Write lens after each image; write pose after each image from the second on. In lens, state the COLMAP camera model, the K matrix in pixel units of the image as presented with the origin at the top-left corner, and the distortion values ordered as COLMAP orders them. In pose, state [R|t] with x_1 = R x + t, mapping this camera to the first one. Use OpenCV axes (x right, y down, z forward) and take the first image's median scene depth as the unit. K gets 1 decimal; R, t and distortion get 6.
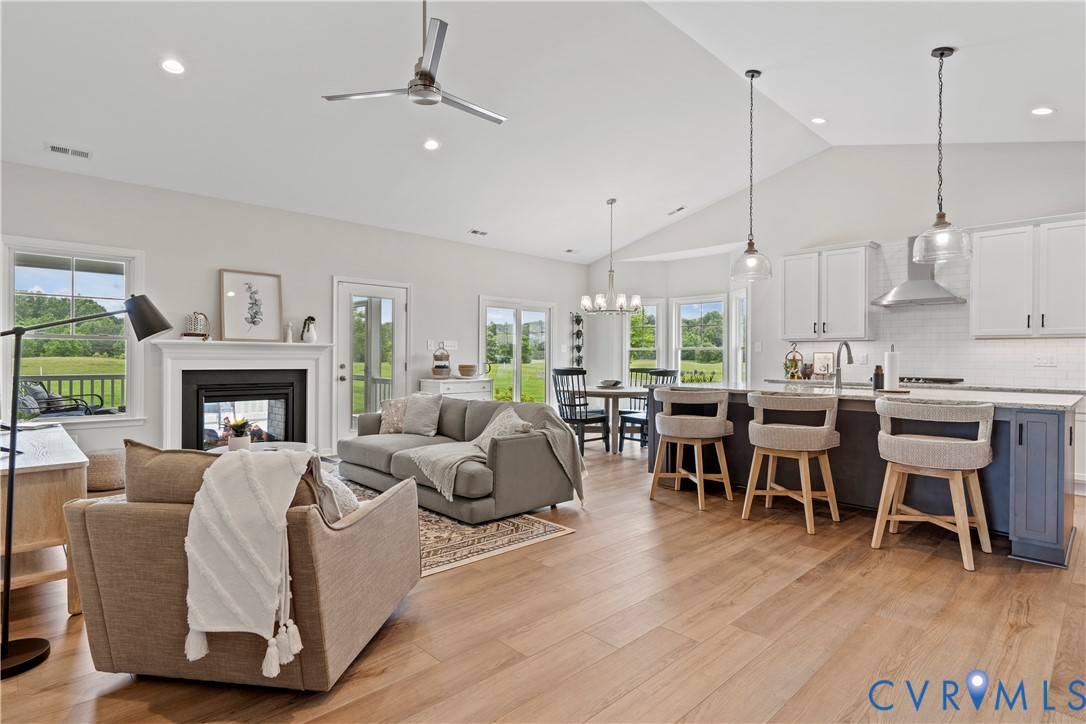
lens RADIAL K [[561.4, 0, 543.1], [0, 561.4, 357.3], [0, 0, 1]] dist [0.001181, -0.000399]
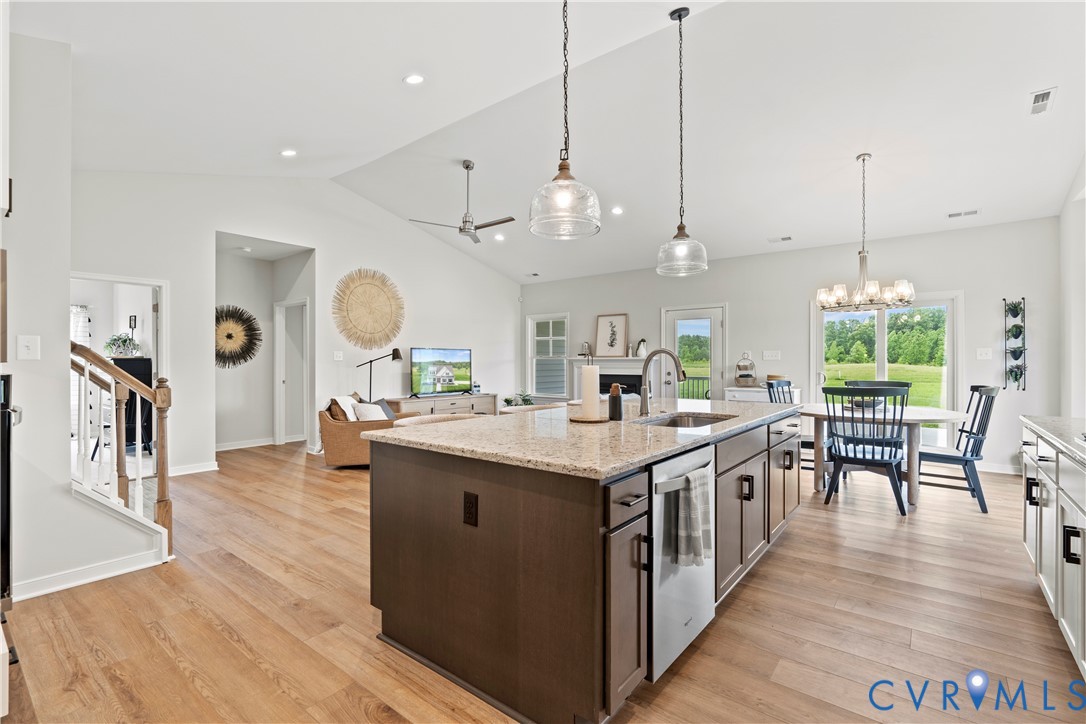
lens RADIAL K [[507.2, 0, 541.2], [0, 507.2, 363.6], [0, 0, 1]] dist [-0.013553, -0.000144]
pose [[0.117003, -0.002012, -0.993129, 0.970741], [0.003570, 0.999992, -0.001605, -0.008667], [0.993125, -0.003358, 0.117010, 0.663514]]
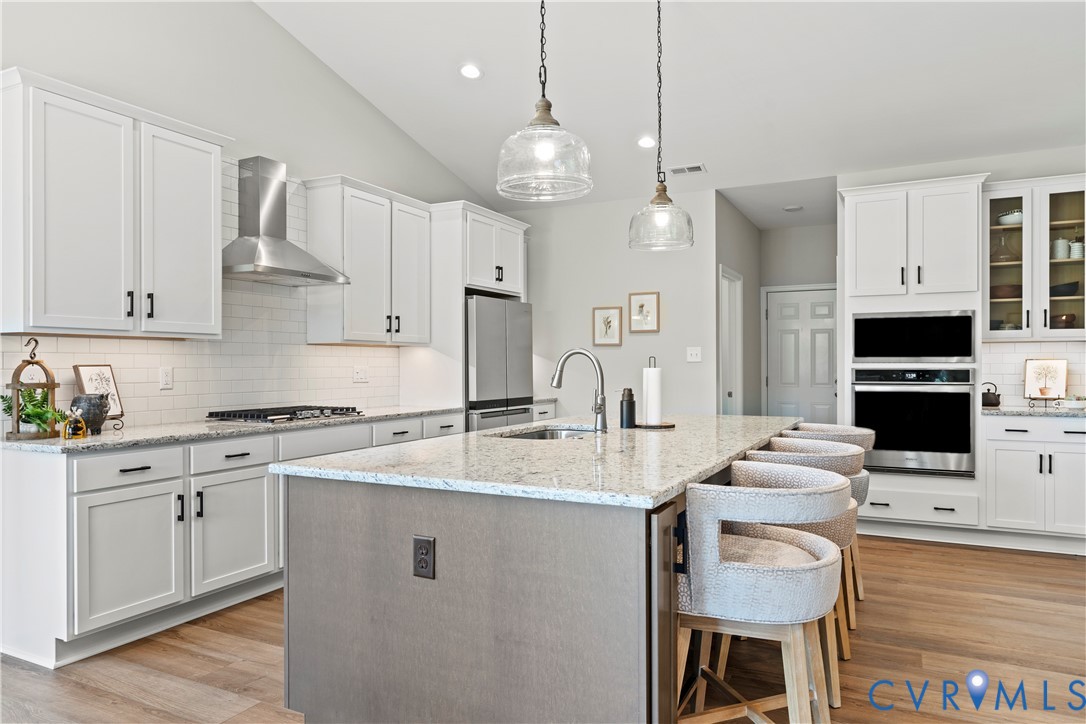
lens RADIAL K [[710.7, 0, 540.3], [0, 710.7, 365.2], [0, 0, 1]] dist [0.007927, -0.002120]
pose [[-0.322880, -0.008198, 0.946404, -0.113639], [0.000547, 0.999961, 0.008849, -0.015627], [-0.946440, 0.003375, -0.322863, 1.073950]]
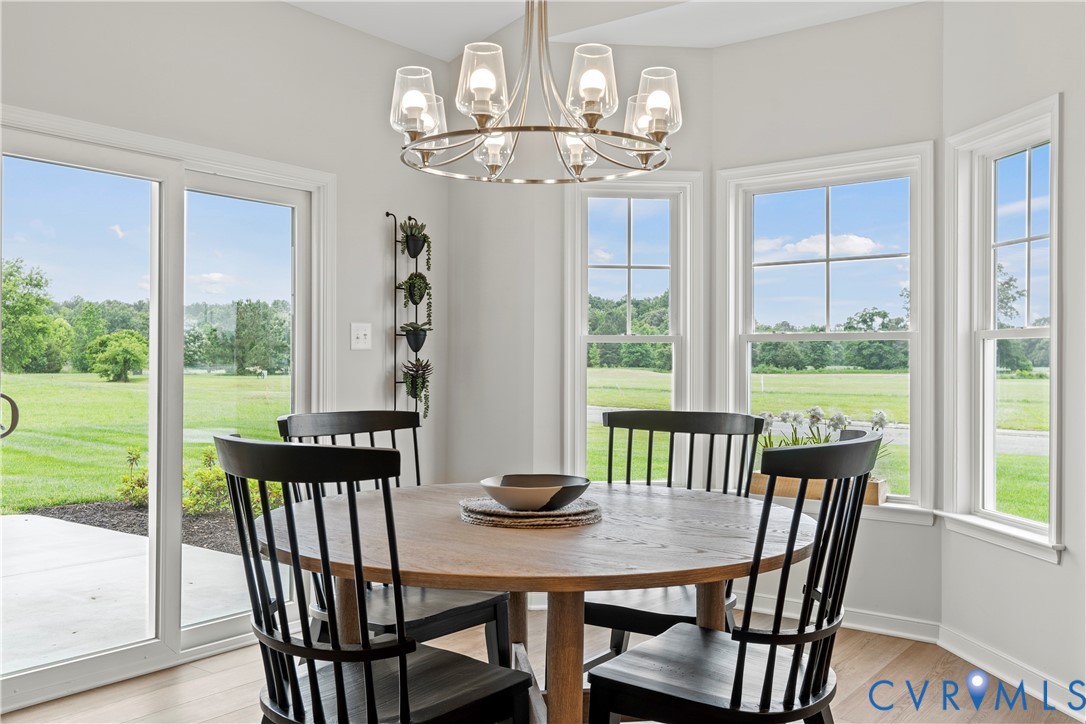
lens RADIAL K [[937.5, 0, 542.4], [0, 937.5, 363.2], [0, 0, 1]] dist [-0.002661, -0.000298]
pose [[0.988023, -0.001211, 0.154302, 0.090677], [0.001097, 0.999999, 0.000822, -0.003910], [-0.154303, -0.000643, 0.988023, 0.861501]]
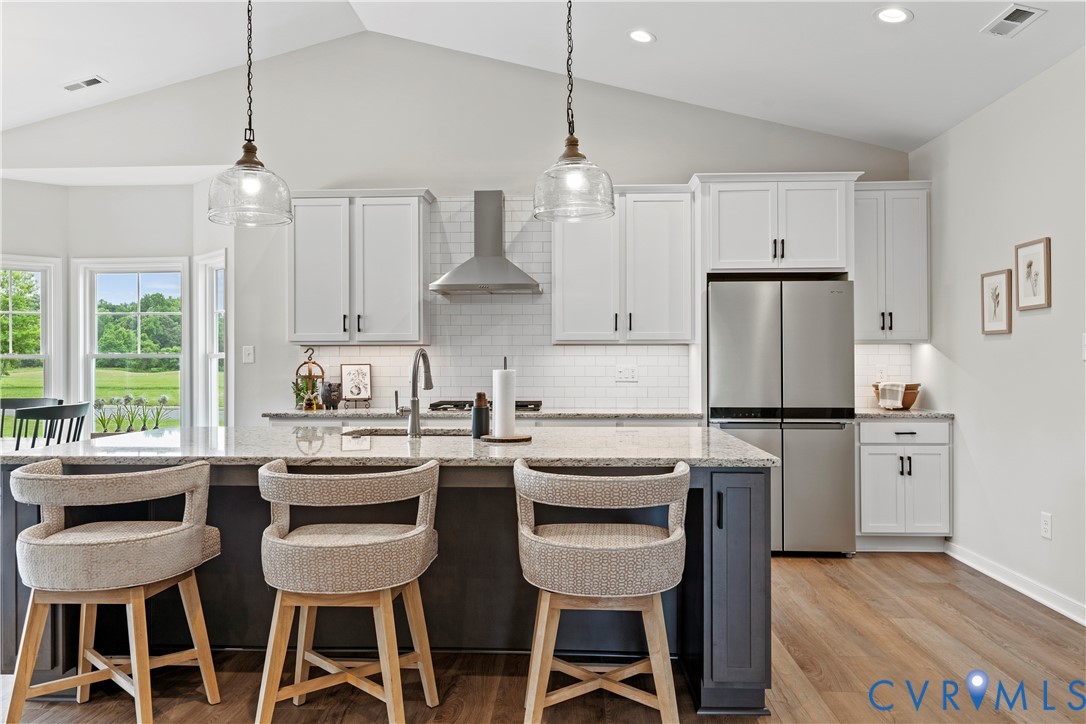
lens RADIAL K [[780.4, 0, 540.1], [0, 780.4, 357.1], [0, 0, 1]] dist [-0.001024, 0.000272]
pose [[0.729702, -0.003997, 0.683754, 0.081343], [0.008106, 0.999963, -0.002805, -0.014860], [-0.683718, 0.007589, 0.729707, 0.303831]]
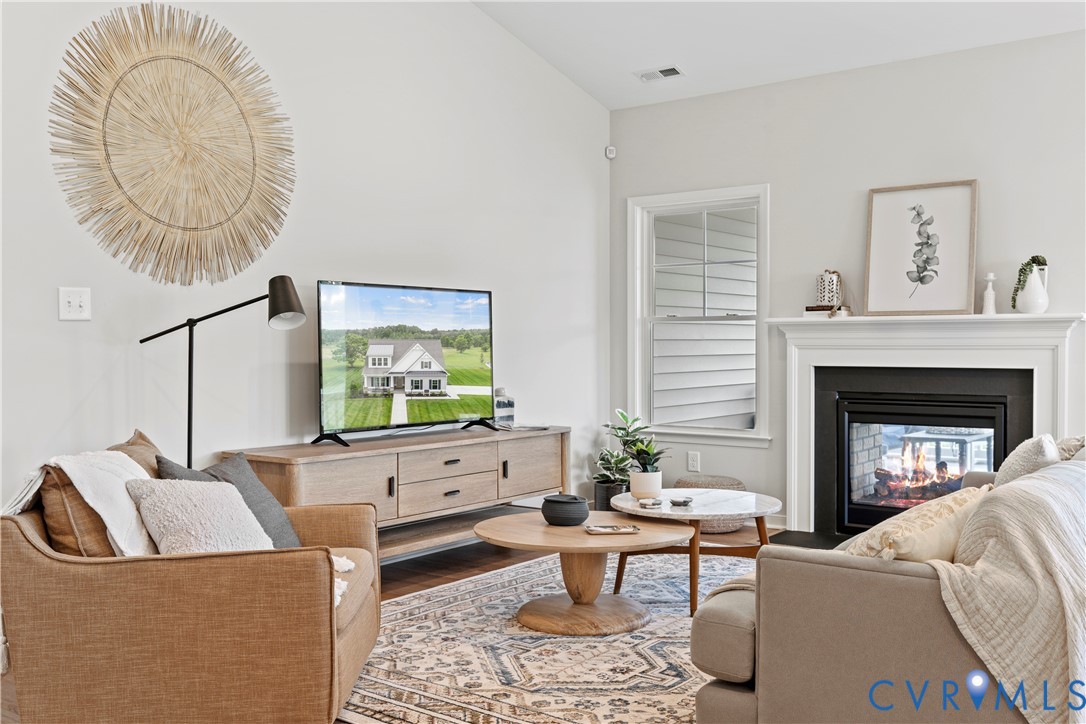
lens RADIAL K [[1039.6, 0, 537.8], [0, 1039.6, 364.2], [0, 0, 1]] dist [0.007058, 0.000000]
pose [[0.147081, 0.012464, -0.989046, 0.433207], [0.005708, 0.999893, 0.013450, 0.003404], [0.989108, -0.007624, 0.146994, 0.523784]]
